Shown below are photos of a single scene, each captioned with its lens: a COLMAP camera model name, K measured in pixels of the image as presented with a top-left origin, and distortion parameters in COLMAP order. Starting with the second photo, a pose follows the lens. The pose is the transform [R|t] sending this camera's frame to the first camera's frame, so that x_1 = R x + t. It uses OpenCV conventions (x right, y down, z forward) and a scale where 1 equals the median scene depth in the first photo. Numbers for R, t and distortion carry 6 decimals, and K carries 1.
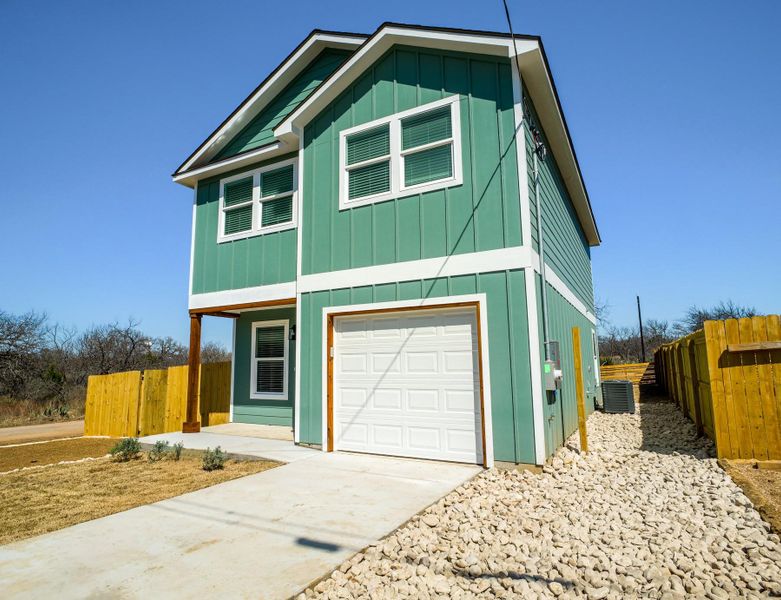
lens RADIAL K [[450.6, 0, 388.1], [0, 450.6, 295.1], [0, 0, 1]] dist [-0.022066, -0.000026]
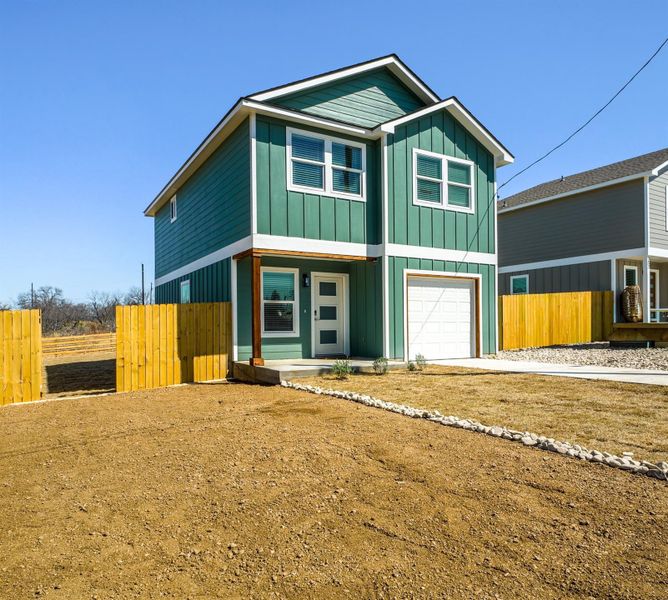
lens RADIAL K [[472.4, 0, 325.0], [0, 472.4, 321.4], [0, 0, 1]] dist [-0.022790, 0.005045]
pose [[0.518533, 0.013692, 0.854948, -1.324095], [-0.132034, 0.989162, 0.064238, 0.109905], [-0.844802, -0.146192, 0.514721, 0.325351]]
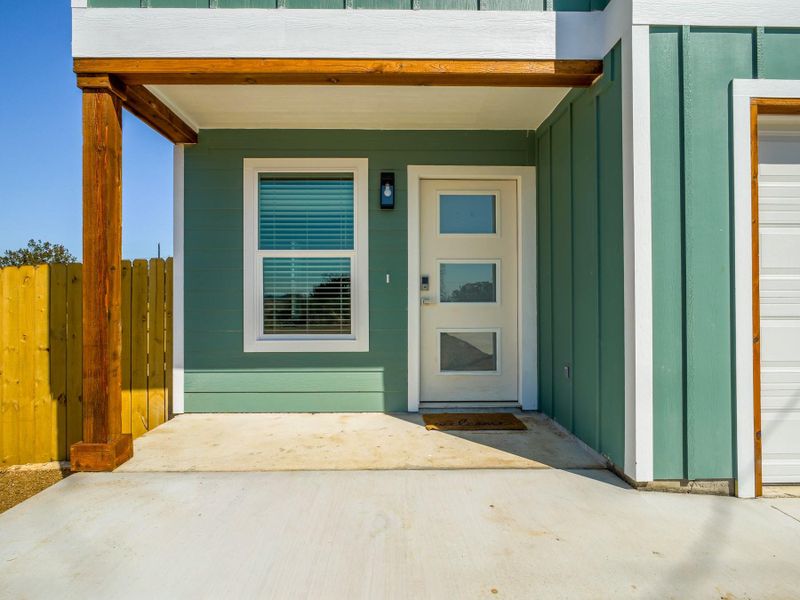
lens RADIAL K [[443.3, 0, 397.4], [0, 443.3, 297.6], [0, 0, 1]] dist [-0.004452, 0.001388]
pose [[0.868177, 0.014272, 0.496050, -0.428609], [-0.085394, 0.988972, 0.121001, 0.139114], [-0.488853, -0.147410, 0.859821, 0.675148]]
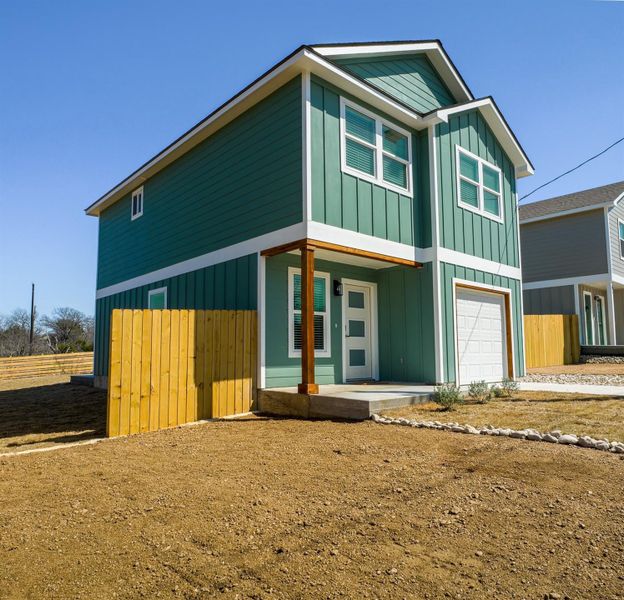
lens RADIAL K [[453.3, 0, 309.8], [0, 453.3, 306.7], [0, 0, 1]] dist [-0.013176, -0.005560]
pose [[0.334474, 0.104220, 0.936624, -1.214885], [-0.147356, 0.987425, -0.057251, 0.200086], [-0.930813, -0.118868, 0.345626, 0.762287]]
